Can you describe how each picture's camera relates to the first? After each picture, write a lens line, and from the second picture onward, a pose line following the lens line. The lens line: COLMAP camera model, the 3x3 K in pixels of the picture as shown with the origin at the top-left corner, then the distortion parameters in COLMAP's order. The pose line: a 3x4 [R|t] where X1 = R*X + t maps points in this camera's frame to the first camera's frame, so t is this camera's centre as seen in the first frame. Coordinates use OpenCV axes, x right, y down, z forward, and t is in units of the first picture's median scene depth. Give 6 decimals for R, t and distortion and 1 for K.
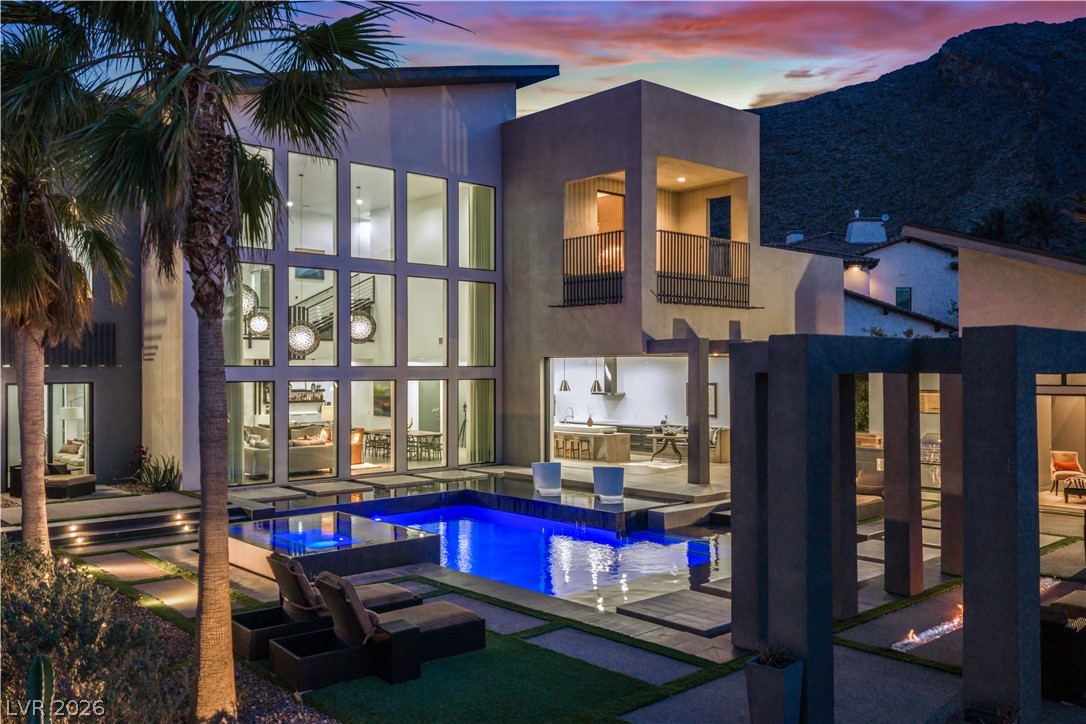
lens RADIAL K [[871.7, 0, 544.9], [0, 871.7, 387.9], [0, 0, 1]] dist [0.007155, 0.003665]
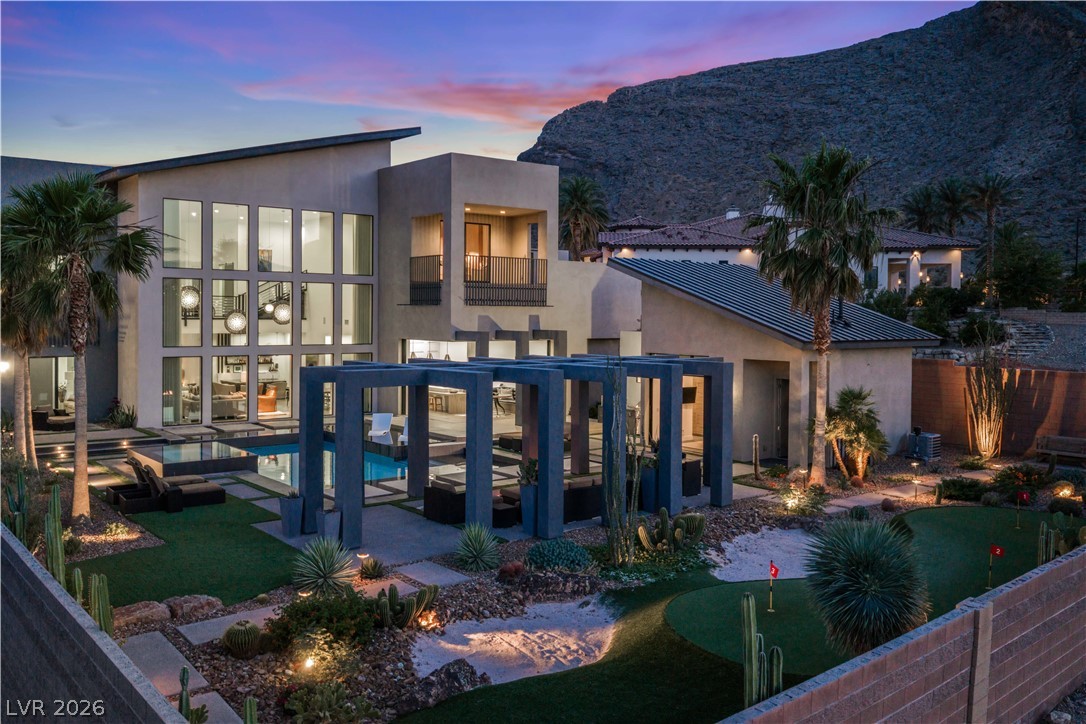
lens RADIAL K [[868.8, 0, 543.0], [0, 868.8, 362.0], [0, 0, 1]] dist [0.009447, -0.002269]
pose [[0.998494, 0.014496, -0.052914, 0.302768], [-0.012770, 0.999380, 0.032814, -0.046685], [0.053357, -0.032088, 0.998060, -0.396762]]
